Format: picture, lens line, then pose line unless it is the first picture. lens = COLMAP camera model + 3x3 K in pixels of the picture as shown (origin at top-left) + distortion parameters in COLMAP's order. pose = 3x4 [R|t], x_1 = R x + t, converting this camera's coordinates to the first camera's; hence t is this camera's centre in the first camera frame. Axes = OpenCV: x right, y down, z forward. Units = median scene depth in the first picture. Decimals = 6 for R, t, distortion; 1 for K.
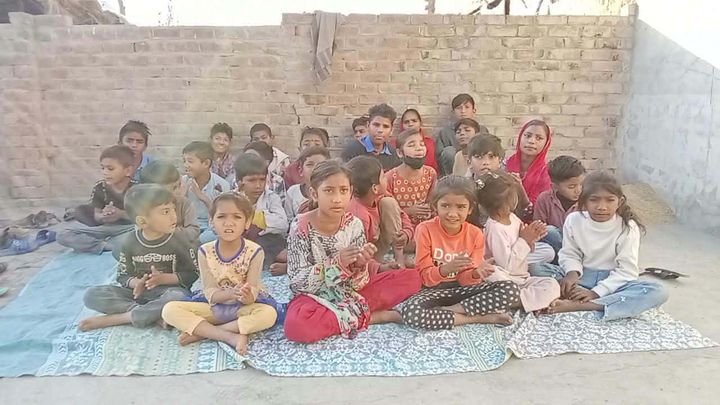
lens RADIAL K [[548.6, 0, 357.7], [0, 548.6, 208.2], [0, 0, 1]] dist [0.062097, -0.121137]
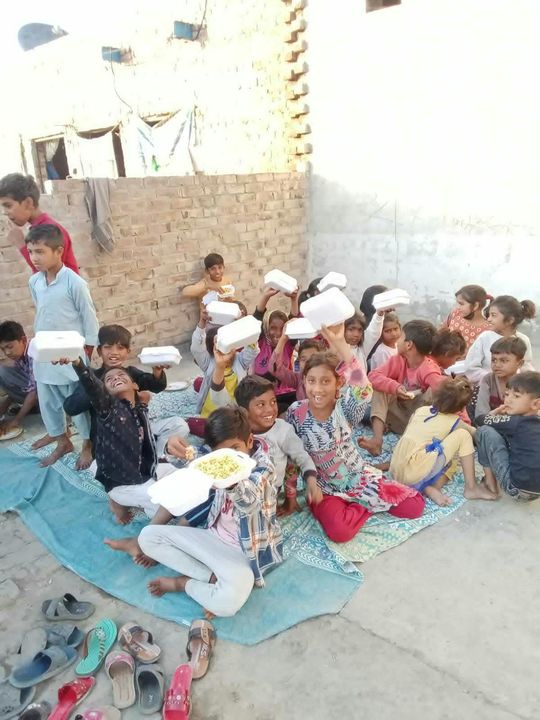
lens RADIAL K [[560.7, 0, 266.6], [0, 560.7, 371.3], [0, 0, 1]] dist [0.071525, -0.144948]
pose [[0.699697, -0.264972, 0.663486, -0.574261], [0.192505, 0.964256, 0.182077, -0.157052], [-0.688016, 0.000325, 0.725696, 0.106639]]
